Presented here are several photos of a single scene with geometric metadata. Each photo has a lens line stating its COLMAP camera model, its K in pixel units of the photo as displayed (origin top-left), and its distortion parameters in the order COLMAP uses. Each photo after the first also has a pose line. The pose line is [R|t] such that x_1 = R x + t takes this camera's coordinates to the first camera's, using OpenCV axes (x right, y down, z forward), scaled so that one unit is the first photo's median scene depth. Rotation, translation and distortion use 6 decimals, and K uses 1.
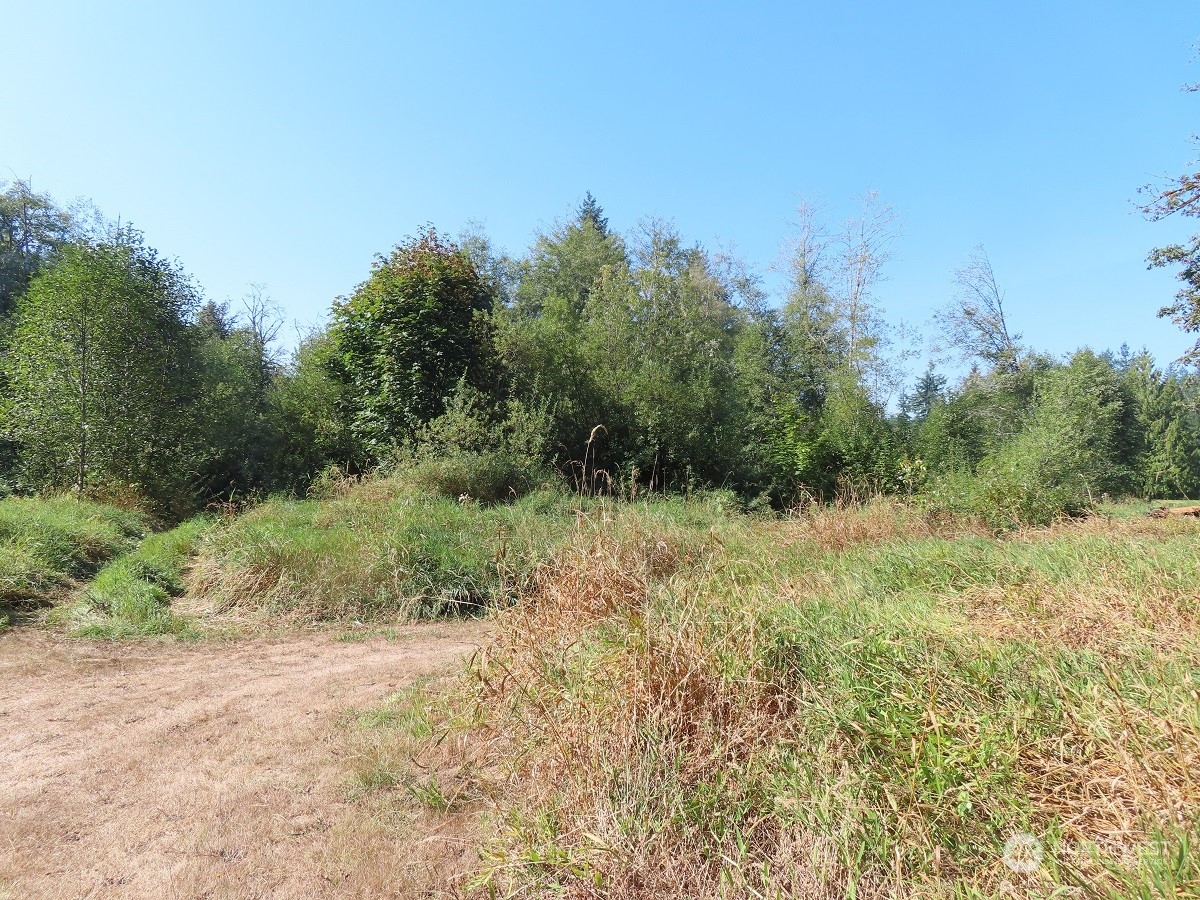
lens RADIAL K [[861.9, 0, 600.3], [0, 861.9, 447.7], [0, 0, 1]] dist [-0.014143, 0.011330]
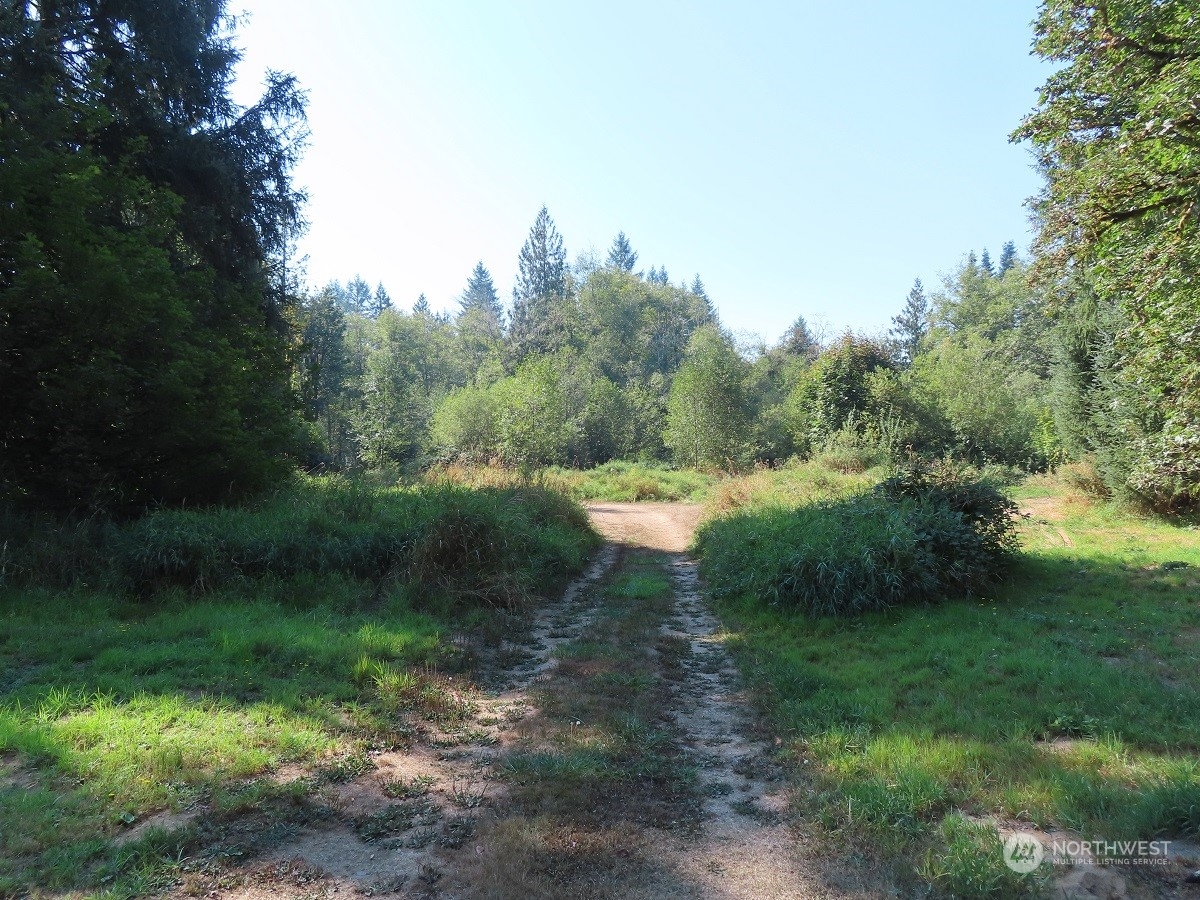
lens RADIAL K [[861.9, 0, 596.1], [0, 861.9, 447.9], [0, 0, 1]] dist [-0.014143, 0.011330]
pose [[0.754450, -0.021047, -0.656020, 0.670211], [0.044241, 0.998843, 0.018832, -0.057539], [0.654865, -0.043231, 0.754509, -0.860627]]
